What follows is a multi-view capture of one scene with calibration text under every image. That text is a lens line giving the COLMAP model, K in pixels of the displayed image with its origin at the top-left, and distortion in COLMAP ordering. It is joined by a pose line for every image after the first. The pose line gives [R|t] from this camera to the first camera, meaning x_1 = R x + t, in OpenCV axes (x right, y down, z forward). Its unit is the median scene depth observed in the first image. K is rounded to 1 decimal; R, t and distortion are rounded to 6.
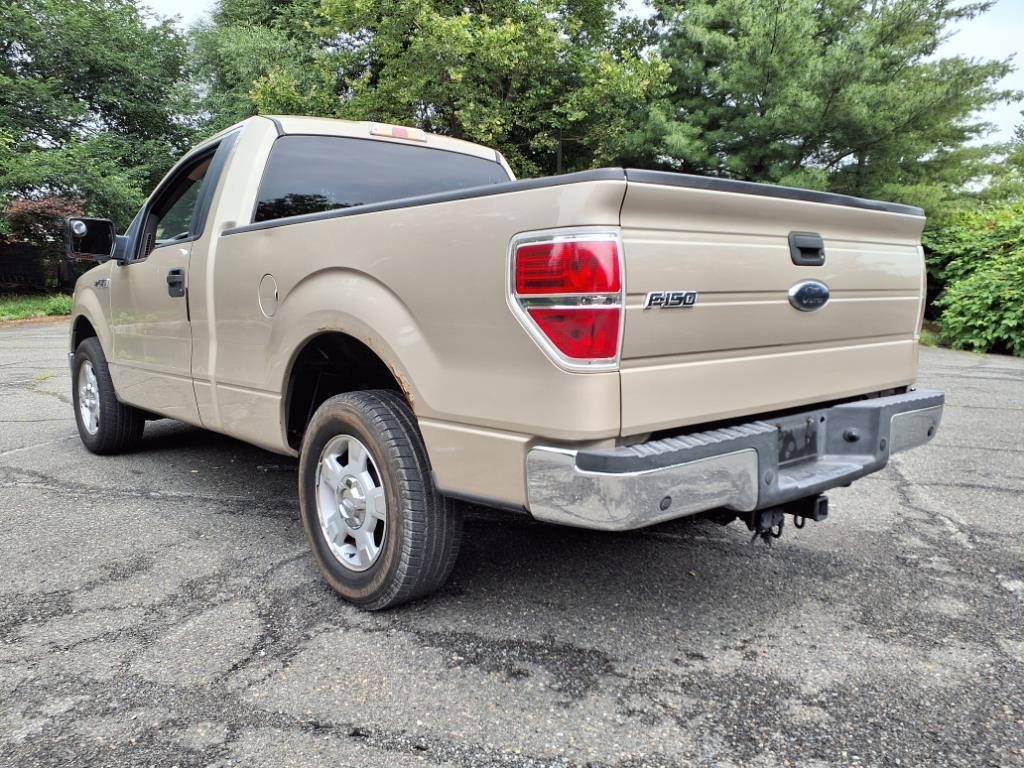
lens RADIAL K [[822.8, 0, 520.0], [0, 822.8, 384.8], [0, 0, 1]] dist [0.064508, -0.091173]
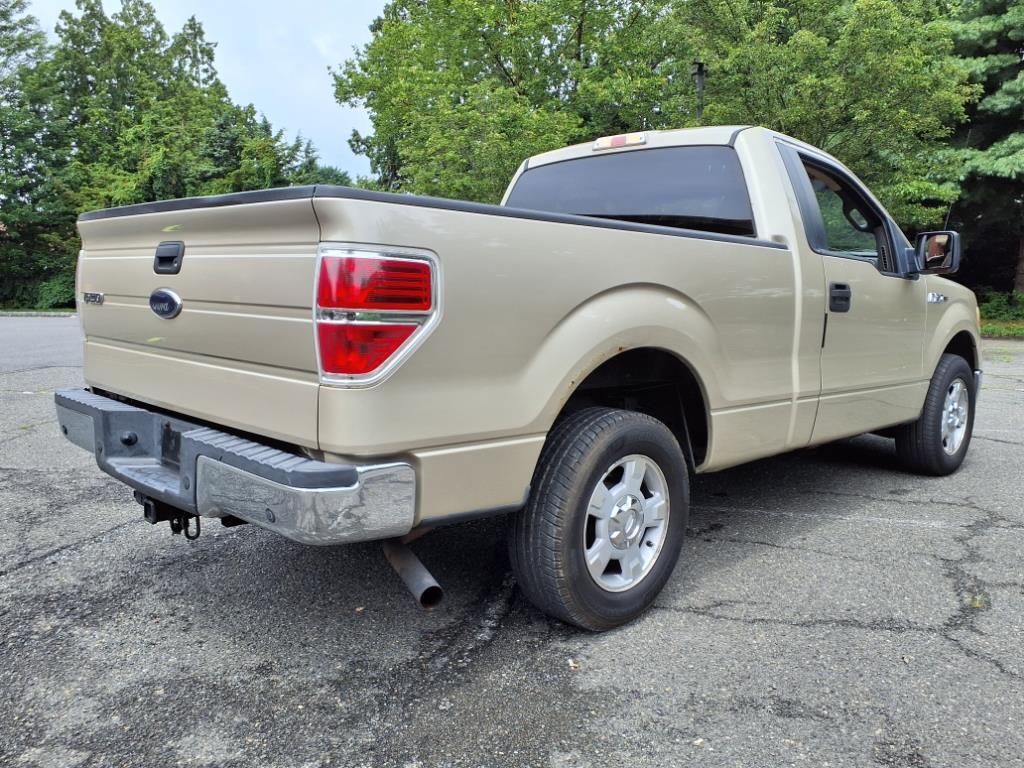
lens RADIAL K [[818.0, 0, 509.0], [0, 818.0, 379.5], [0, 0, 1]] dist [0.076617, -0.107131]
pose [[0.066571, 0.121597, -0.990345, 1.364716], [-0.140290, 0.983827, 0.111366, -0.183731], [0.987870, 0.131522, 0.082553, 1.314932]]
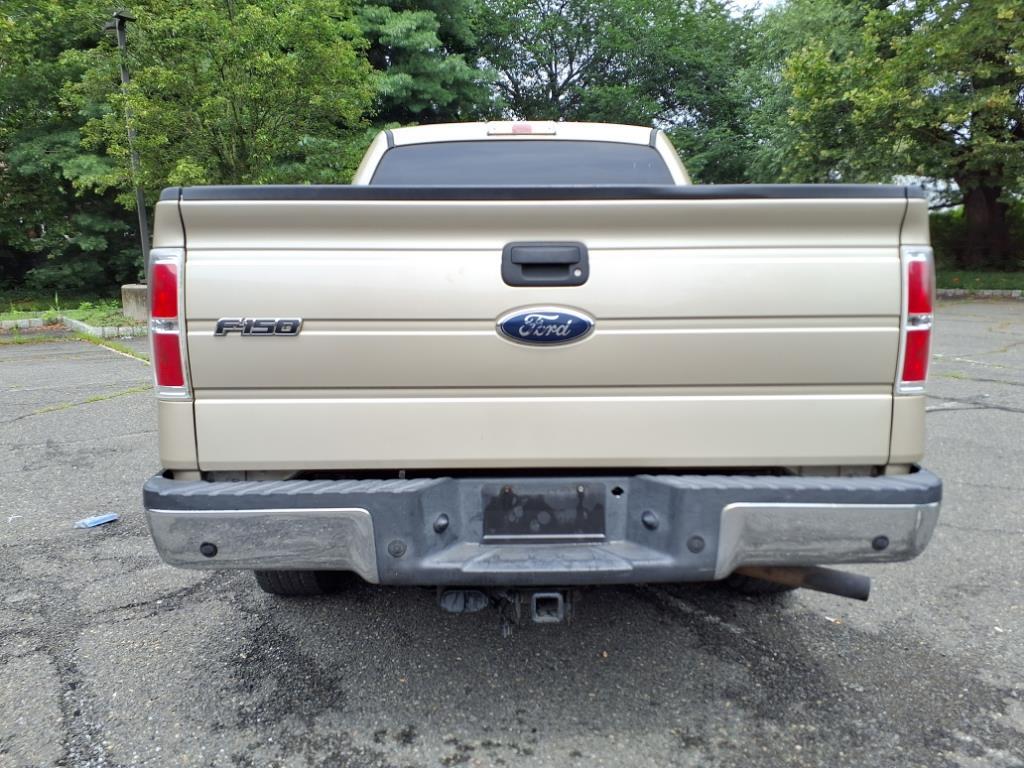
lens RADIAL K [[822.8, 0, 520.0], [0, 822.8, 384.8], [0, 0, 1]] dist [0.064508, -0.091173]
pose [[0.762025, 0.092568, -0.640897, 0.799045], [-0.075598, 0.995679, 0.053925, -0.089721], [0.643120, 0.007358, 0.765730, 0.401352]]
